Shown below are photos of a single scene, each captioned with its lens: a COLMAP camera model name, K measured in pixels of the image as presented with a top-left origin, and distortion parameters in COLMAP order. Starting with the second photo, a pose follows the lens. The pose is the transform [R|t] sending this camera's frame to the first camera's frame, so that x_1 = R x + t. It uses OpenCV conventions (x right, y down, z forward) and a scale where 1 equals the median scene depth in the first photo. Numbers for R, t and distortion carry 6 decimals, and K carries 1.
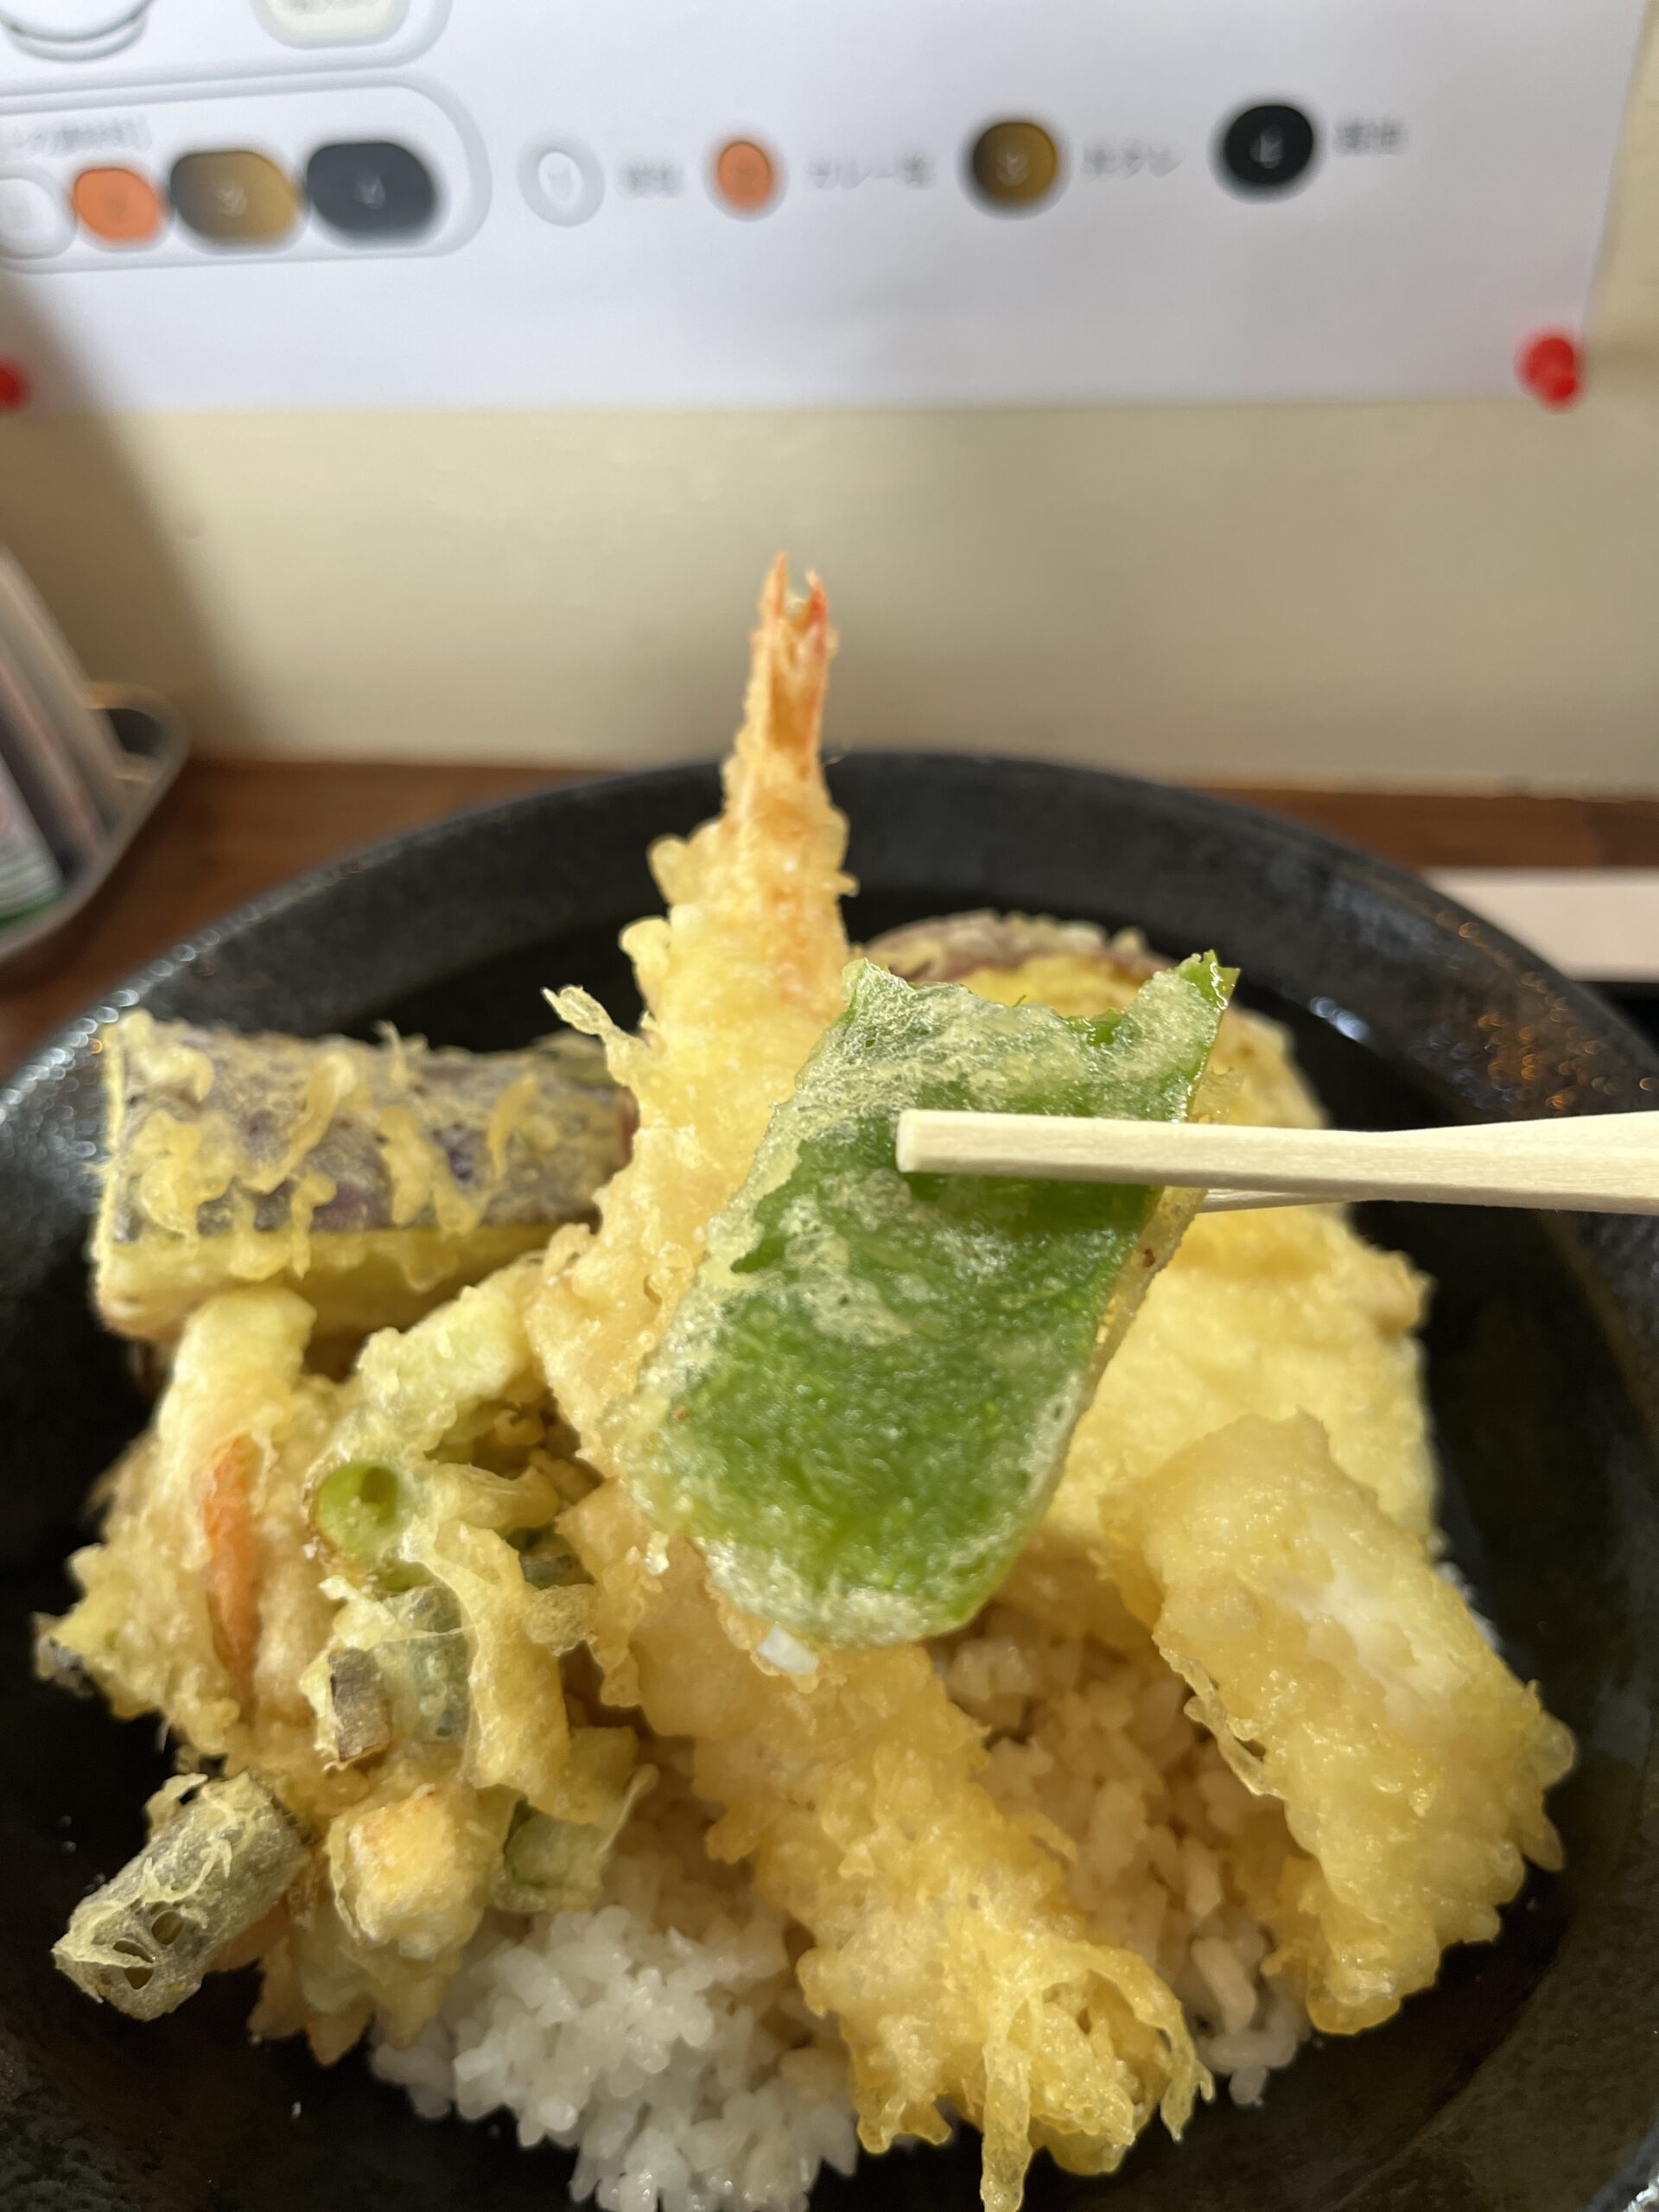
lens RADIAL K [[1828.4, 0, 854.2], [0, 1828.4, 1127.1], [0, 0, 1]] dist [0.005283, -0.061549]
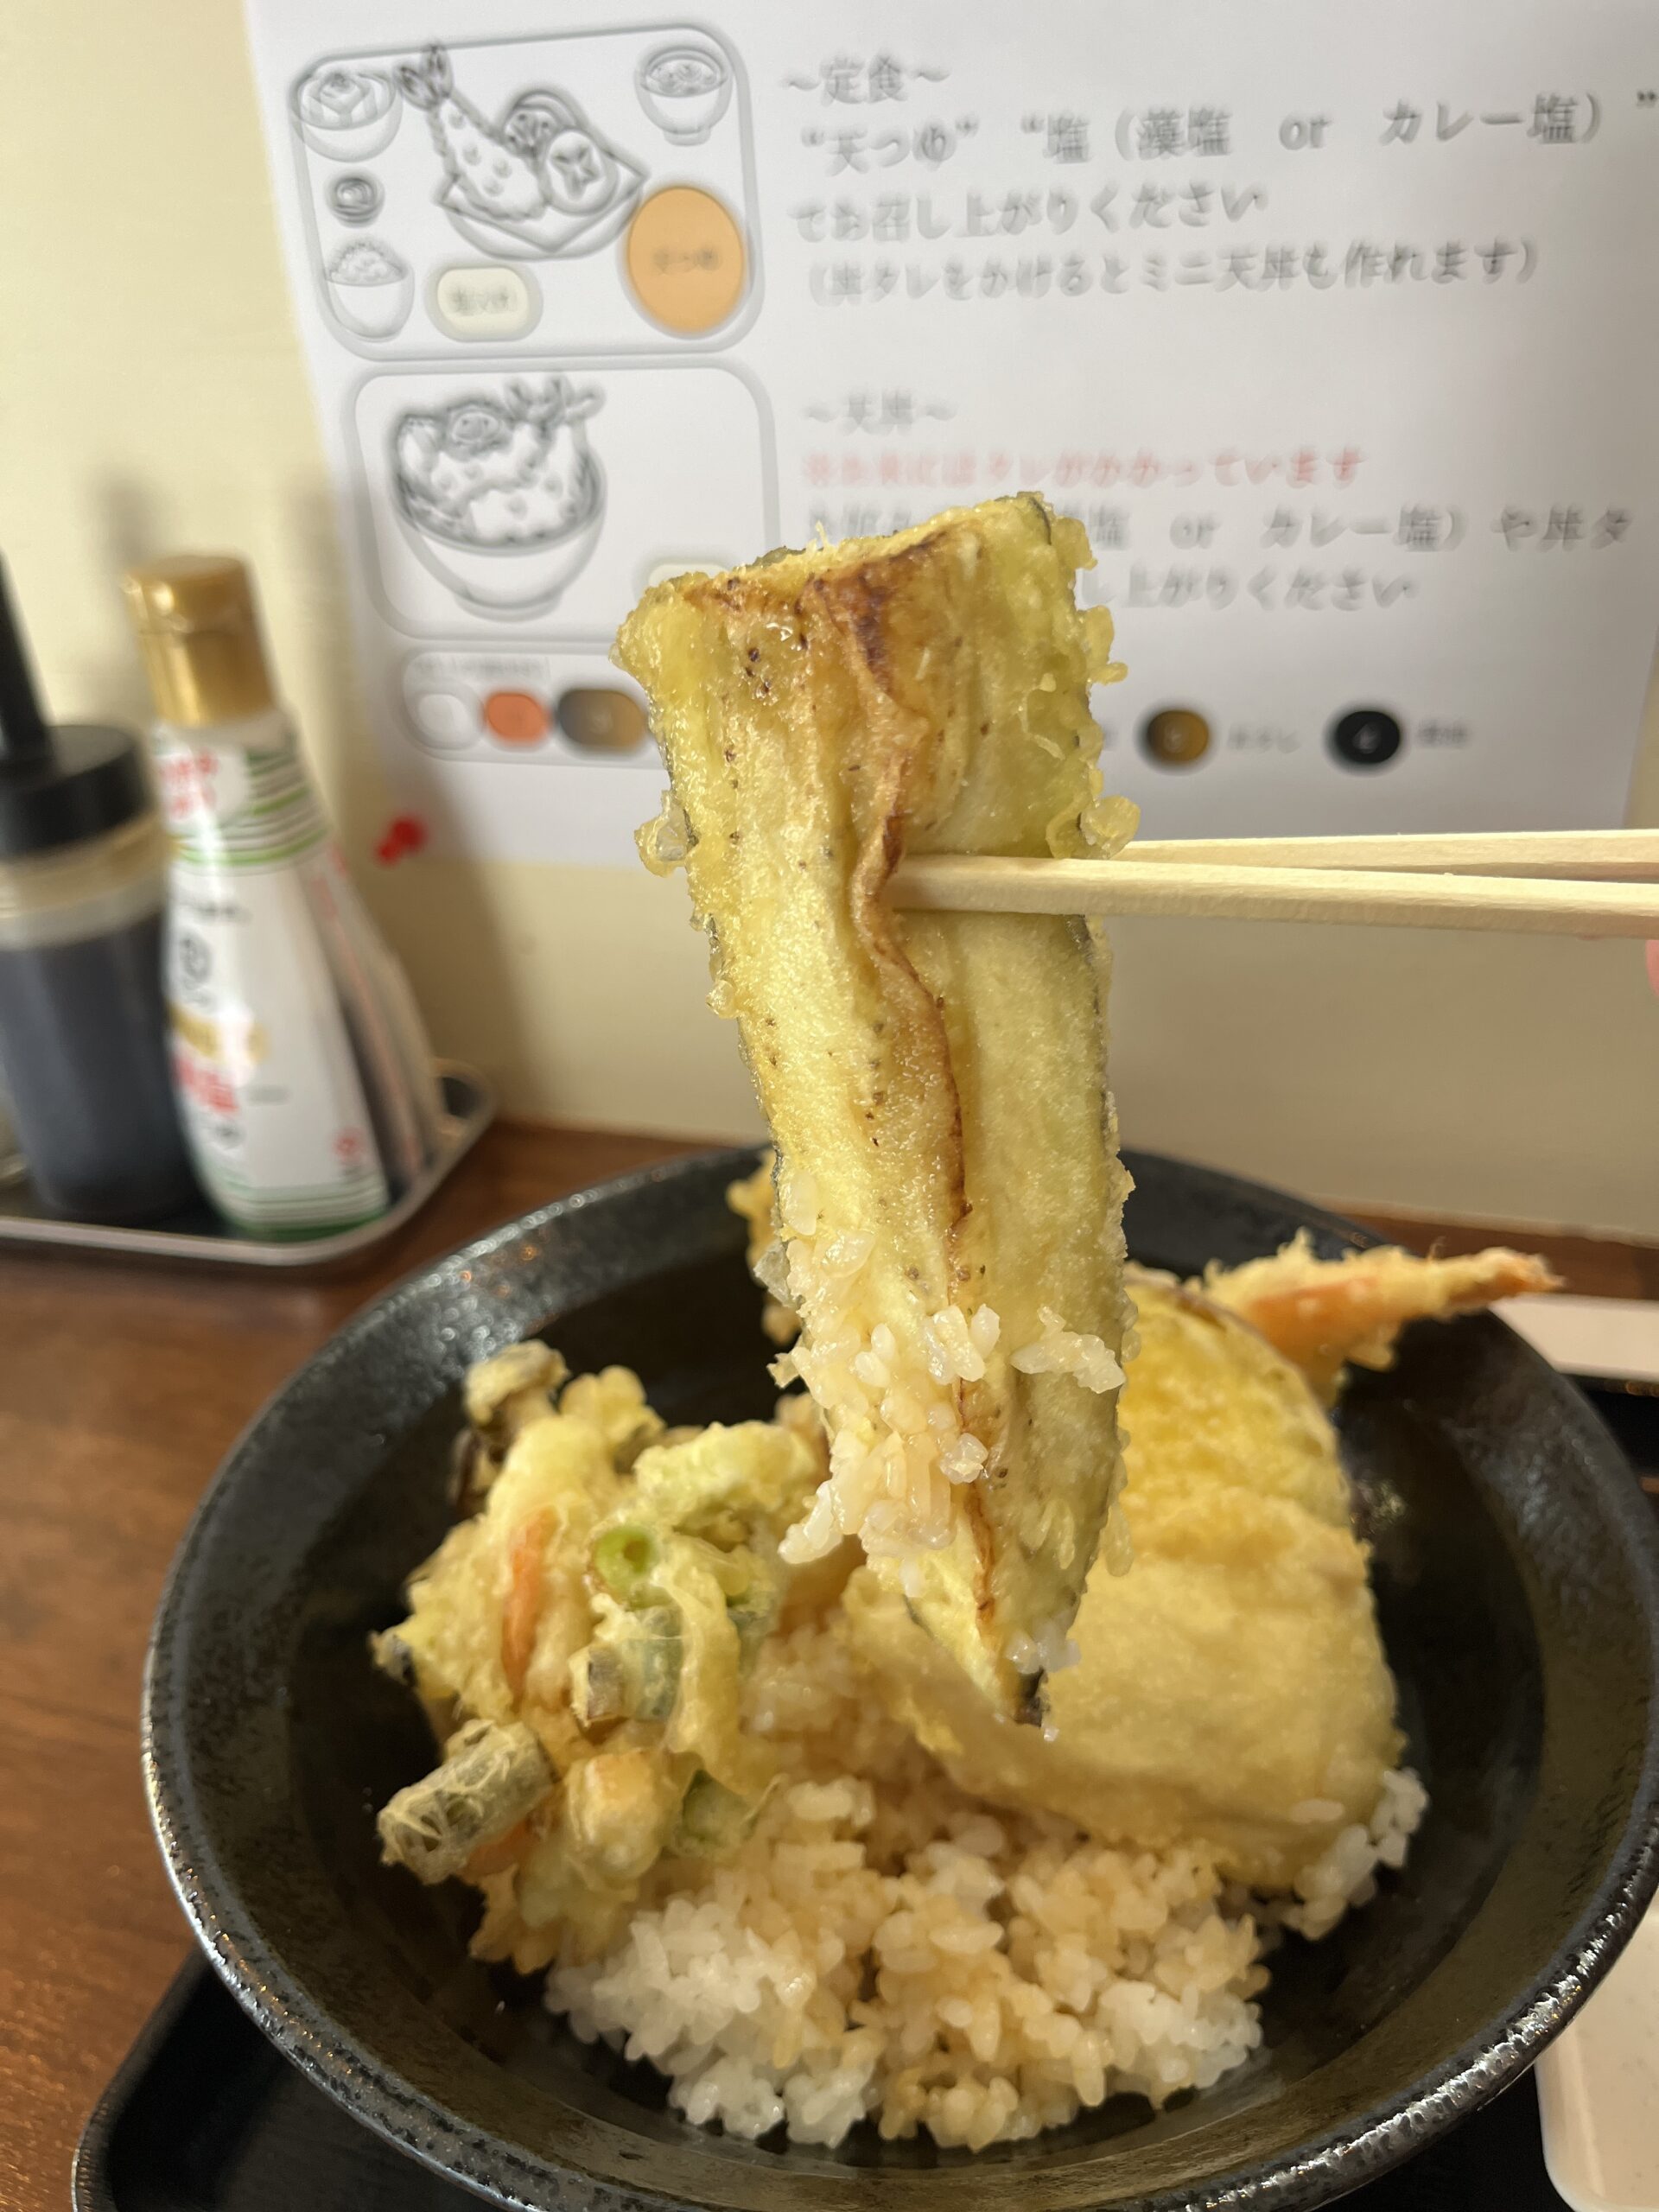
lens RADIAL K [[1828.4, 0, 825.3], [0, 1828.4, 1129.0], [0, 0, 1]] dist [0.005283, -0.061549]
pose [[0.988143, 0.090165, -0.124274, 0.044546], [-0.118325, 0.962996, -0.242152, 0.188836], [0.097841, 0.253985, 0.962247, -0.451065]]
